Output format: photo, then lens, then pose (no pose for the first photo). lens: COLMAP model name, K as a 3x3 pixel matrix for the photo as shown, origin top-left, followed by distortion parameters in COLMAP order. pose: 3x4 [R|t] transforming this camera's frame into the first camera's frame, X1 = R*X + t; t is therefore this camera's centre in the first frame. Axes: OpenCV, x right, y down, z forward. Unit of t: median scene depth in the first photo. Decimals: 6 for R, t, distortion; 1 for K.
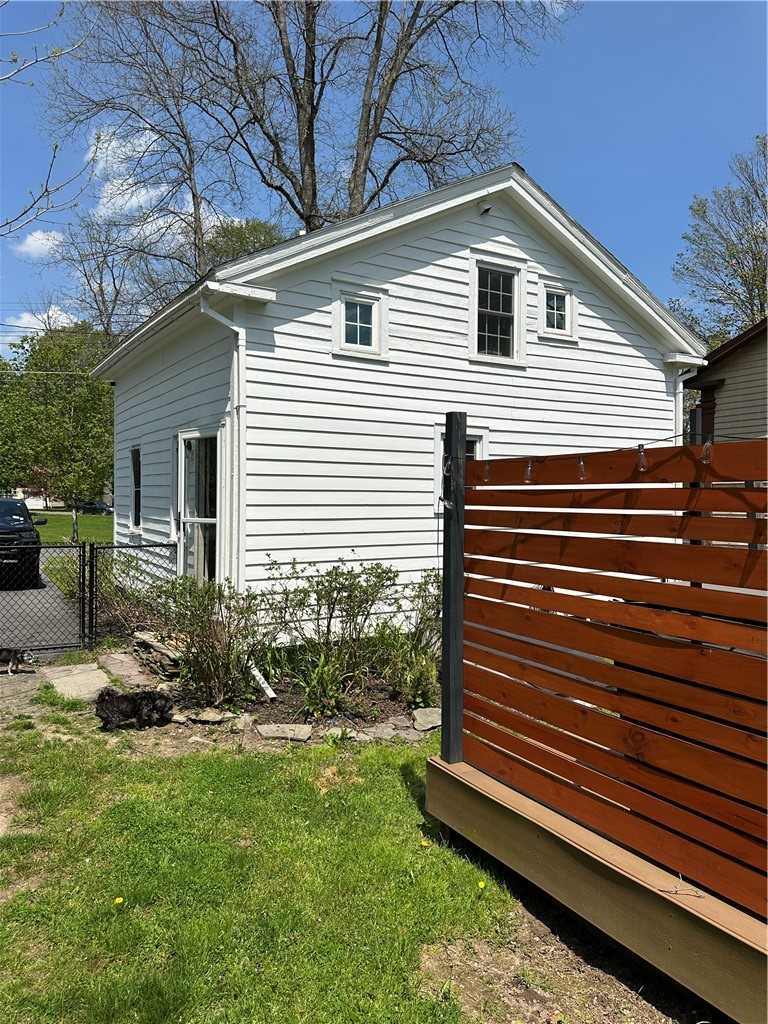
lens RADIAL K [[721.8, 0, 384.6], [0, 721.8, 504.0], [0, 0, 1]] dist [0.039372, -0.026725]
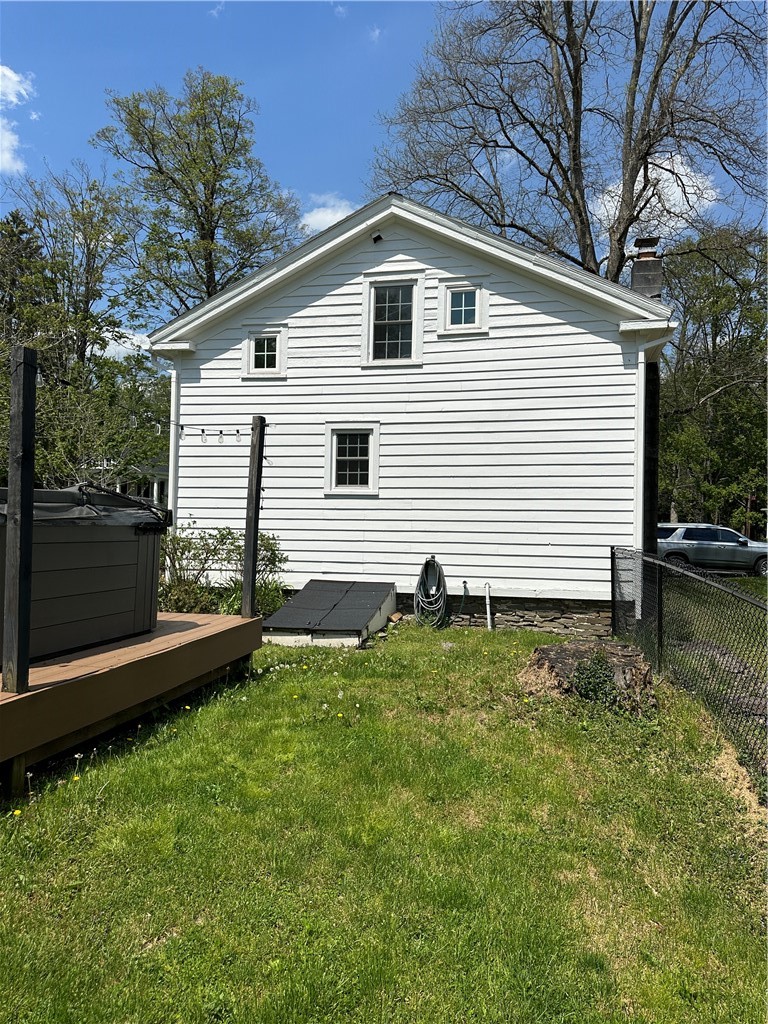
lens RADIAL K [[721.8, 0, 388.3], [0, 721.8, 517.7], [0, 0, 1]] dist [0.039372, -0.026725]
pose [[0.731783, -0.003335, -0.681529, 0.946647], [-0.017624, 0.999561, -0.023814, 0.077551], [0.681310, 0.029438, 0.731403, 0.159042]]
